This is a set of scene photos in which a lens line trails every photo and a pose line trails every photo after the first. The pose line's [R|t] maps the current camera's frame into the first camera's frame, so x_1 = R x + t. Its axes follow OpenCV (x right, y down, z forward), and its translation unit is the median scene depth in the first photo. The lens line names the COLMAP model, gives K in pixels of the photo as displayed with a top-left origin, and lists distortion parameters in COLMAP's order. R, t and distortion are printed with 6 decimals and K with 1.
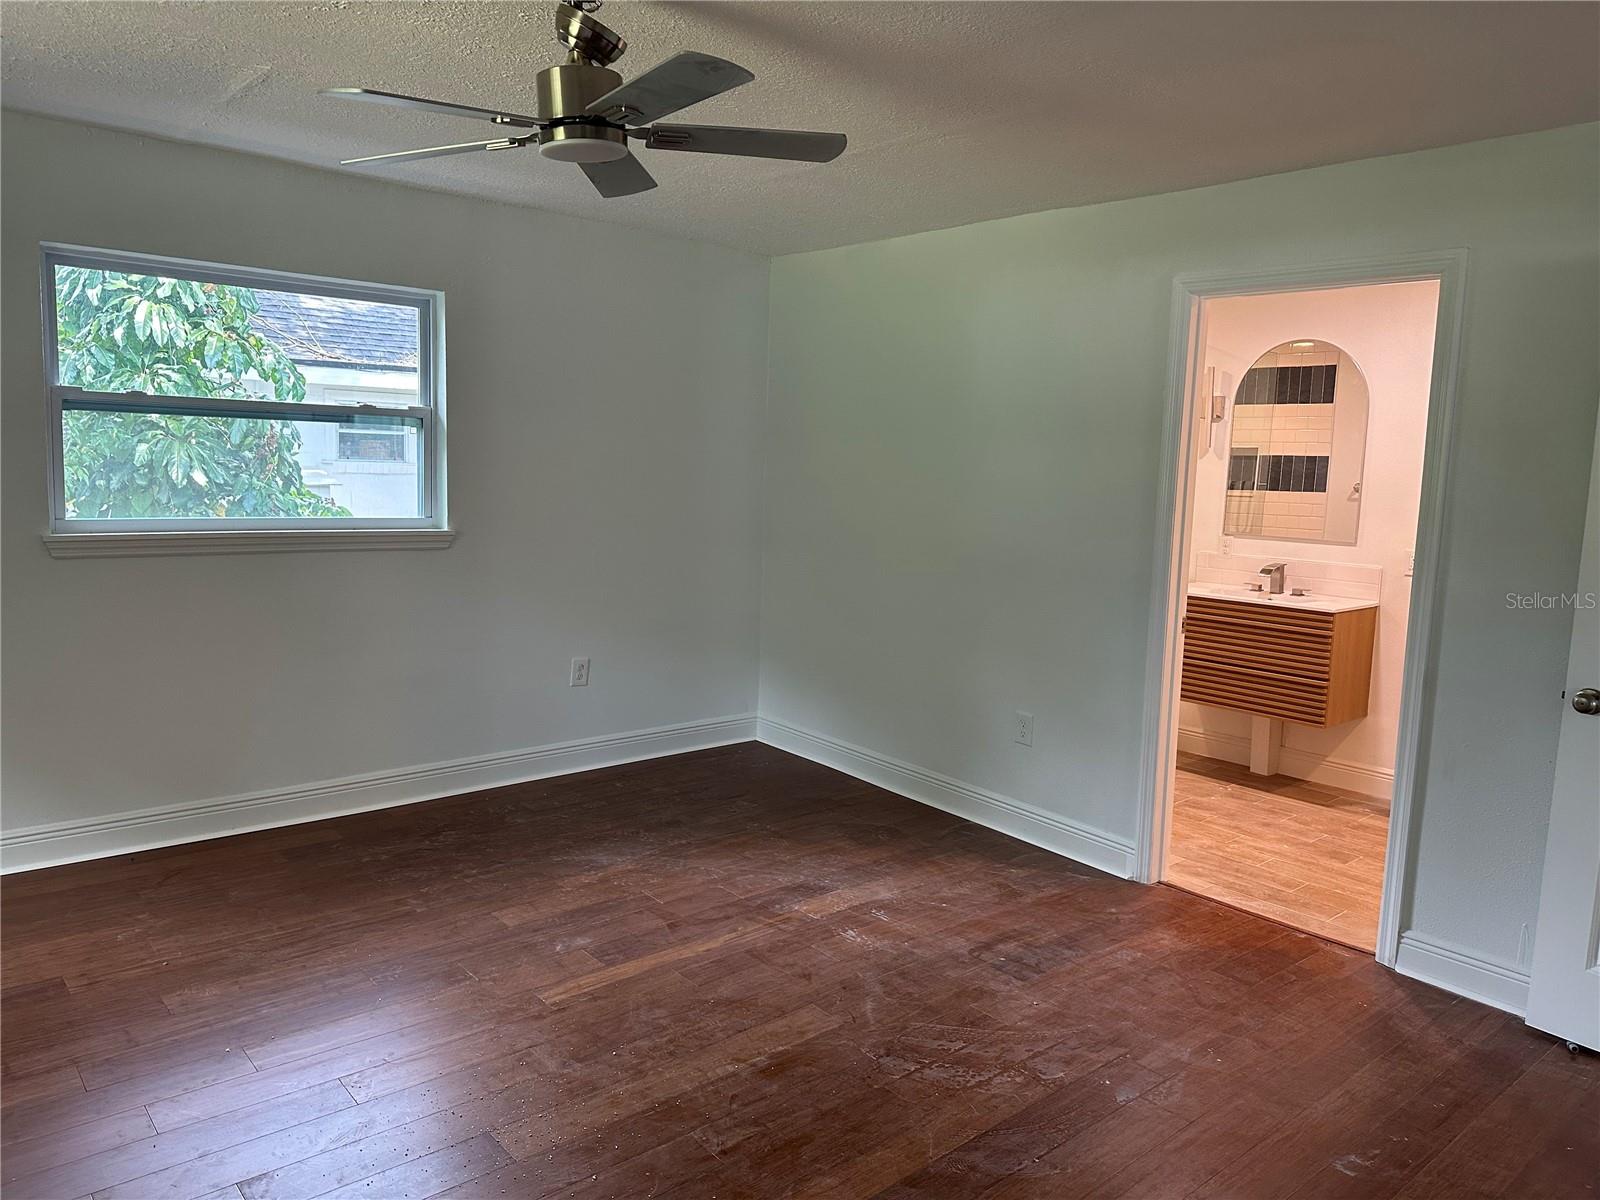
lens RADIAL K [[1120.3, 0, 796.5], [0, 1120.3, 594.6], [0, 0, 1]] dist [0.065620, -0.078976]
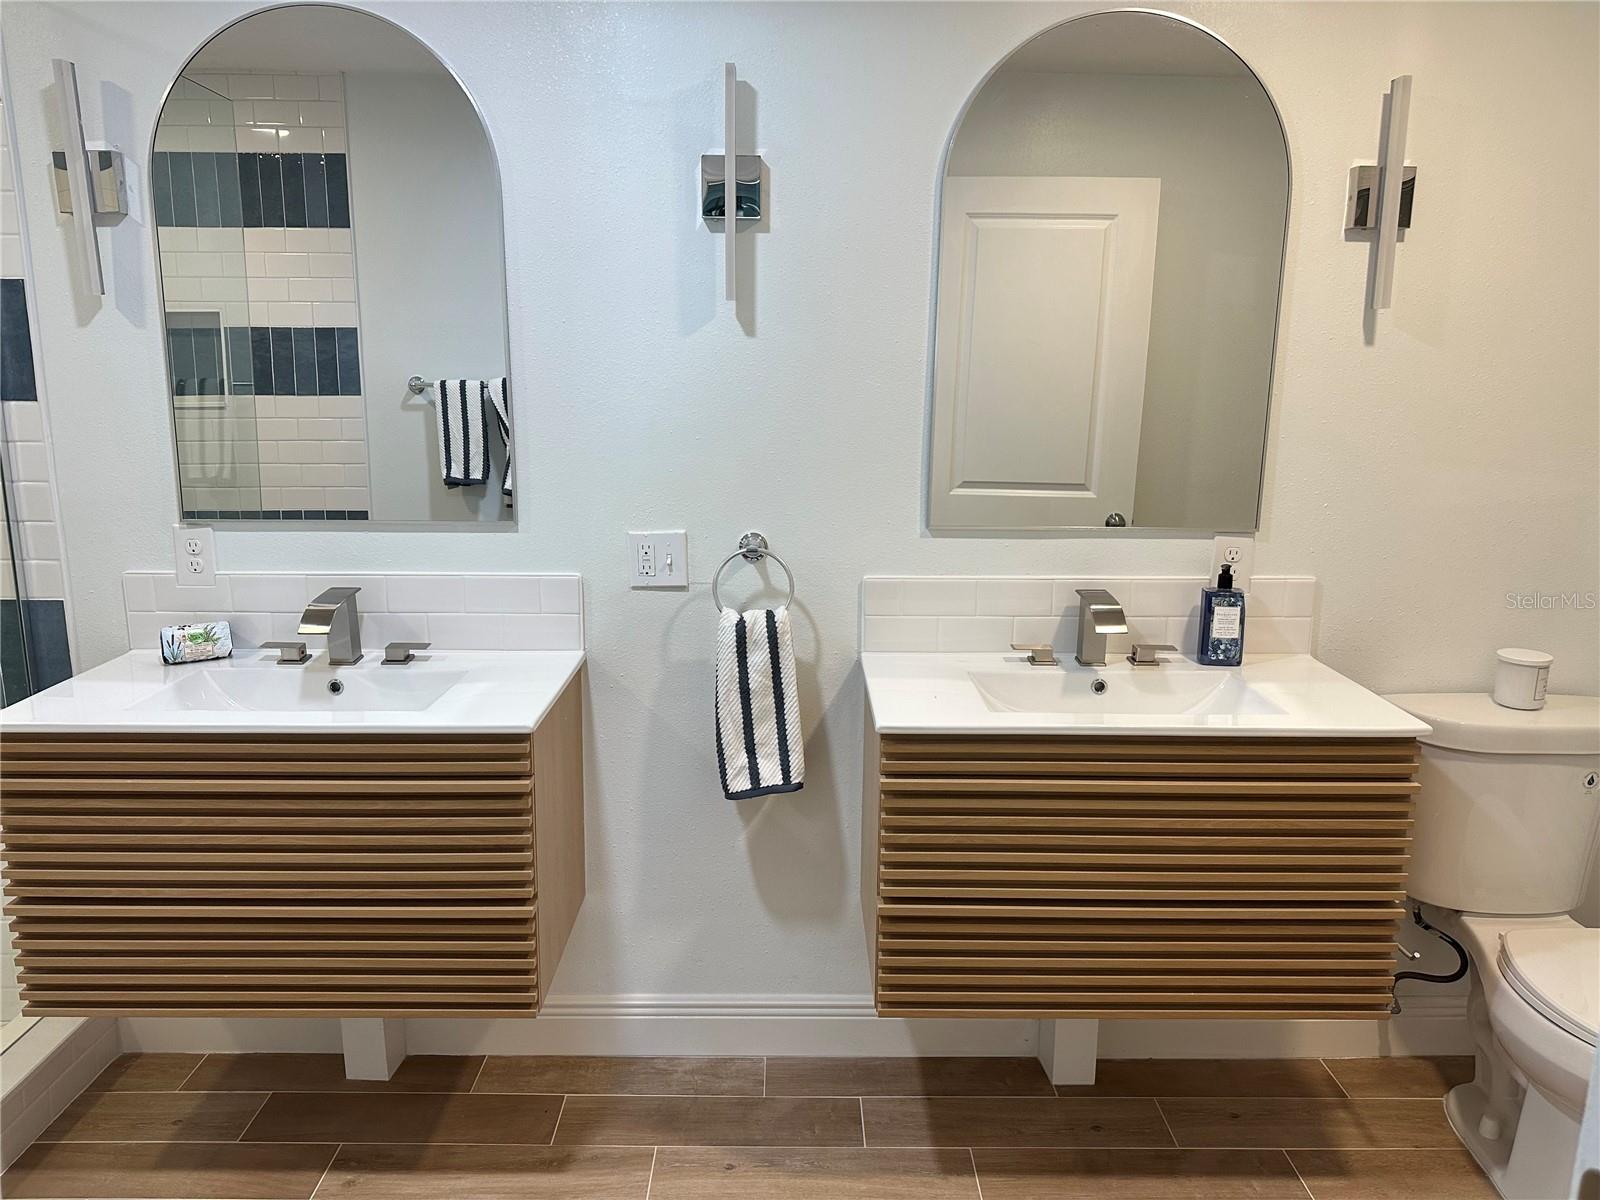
lens RADIAL K [[1120.3, 0, 797.4], [0, 1120.3, 593.1], [0, 0, 1]] dist [0.065620, -0.078976]
pose [[0.651995, -0.170812, 0.738733, 0.180827], [0.100080, 0.985157, 0.139462, -0.050729], [-0.751590, -0.016996, 0.659412, 0.471749]]
